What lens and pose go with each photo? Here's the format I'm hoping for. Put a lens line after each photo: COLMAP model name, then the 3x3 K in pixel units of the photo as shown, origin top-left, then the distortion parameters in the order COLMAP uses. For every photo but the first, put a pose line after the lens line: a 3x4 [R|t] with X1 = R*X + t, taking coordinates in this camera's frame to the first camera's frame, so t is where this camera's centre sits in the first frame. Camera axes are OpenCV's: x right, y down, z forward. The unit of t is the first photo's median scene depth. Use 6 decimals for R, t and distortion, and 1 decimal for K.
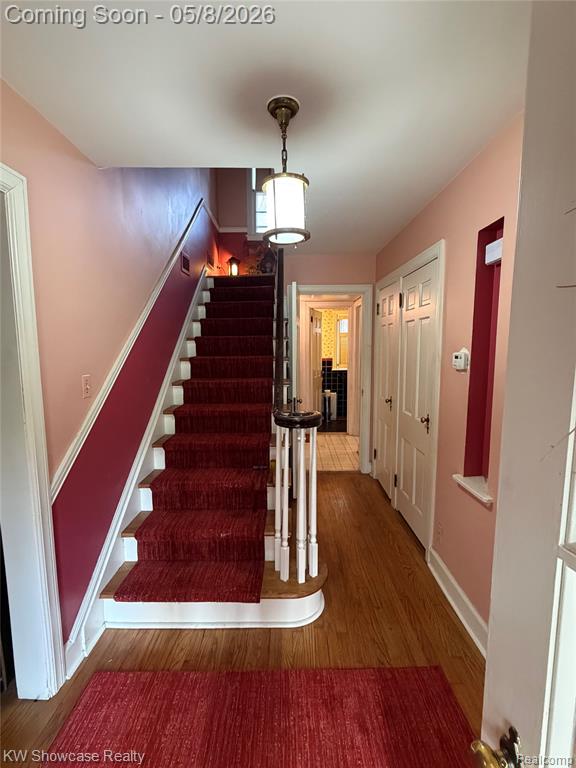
lens RADIAL K [[352.3, 0, 288.4], [0, 352.3, 384.7], [0, 0, 1]] dist [0.002452, 0.000490]
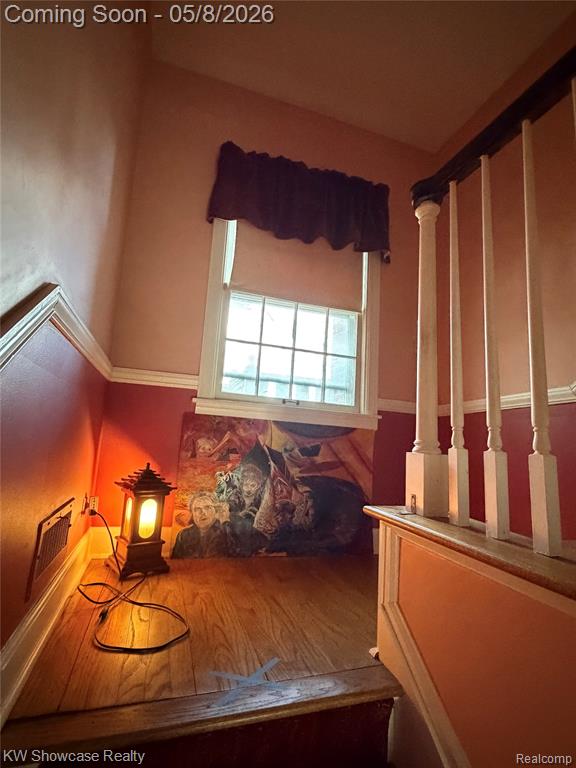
lens RADIAL K [[373.7, 0, 288.1], [0, 373.7, 383.1], [0, 0, 1]] dist [0.000165, 0.000000]
pose [[0.944571, 0.116329, 0.307007, -0.145952], [-0.030012, 0.961801, -0.272099, -0.341938], [-0.326933, 0.247803, 0.911980, 0.635923]]
